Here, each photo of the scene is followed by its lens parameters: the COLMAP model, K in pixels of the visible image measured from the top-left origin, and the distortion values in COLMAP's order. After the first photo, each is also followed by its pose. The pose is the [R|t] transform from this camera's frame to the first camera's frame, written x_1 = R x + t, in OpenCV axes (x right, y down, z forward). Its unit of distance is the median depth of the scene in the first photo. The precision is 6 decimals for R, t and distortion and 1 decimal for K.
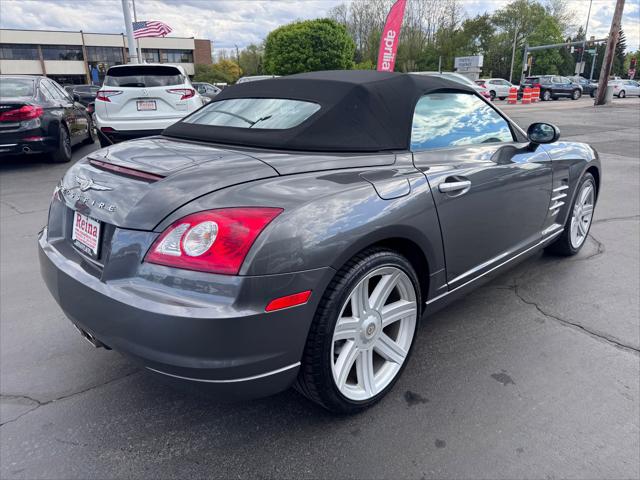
lens RADIAL K [[454.7, 0, 325.7], [0, 454.7, 237.4], [0, 0, 1]] dist [0.010352, -0.026794]
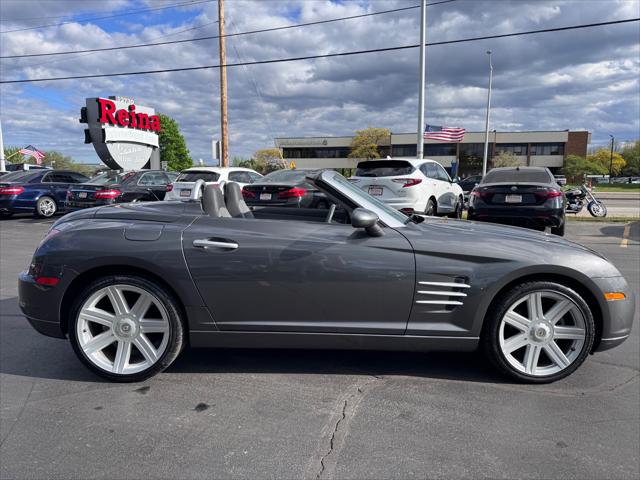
lens RADIAL K [[454.7, 0, 317.0], [0, 454.7, 237.9], [0, 0, 1]] dist [0.010352, -0.026794]
pose [[0.698363, 0.099355, -0.708814, 1.539752], [-0.231250, 0.968527, -0.092081, -0.088549], [0.677357, 0.228219, 0.699359, 0.303066]]
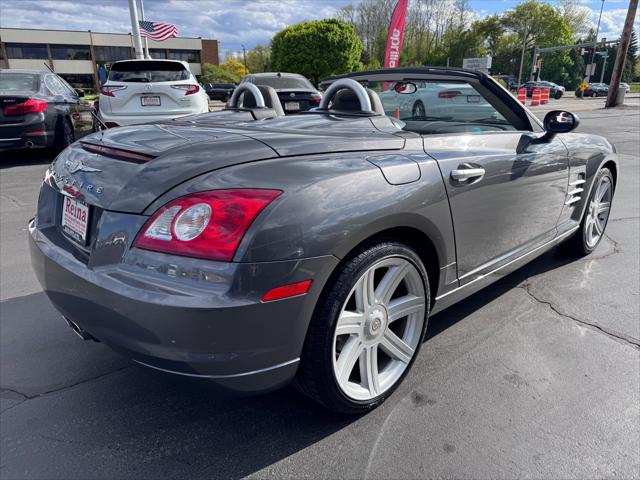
lens RADIAL K [[454.7, 0, 321.3], [0, 454.7, 242.8], [0, 0, 1]] dist [0.010352, -0.026794]
pose [[0.999735, 0.011385, -0.020027, 0.003805], [-0.011228, 0.999905, 0.007945, 0.026810], [0.020115, -0.007718, 0.999768, 0.063061]]
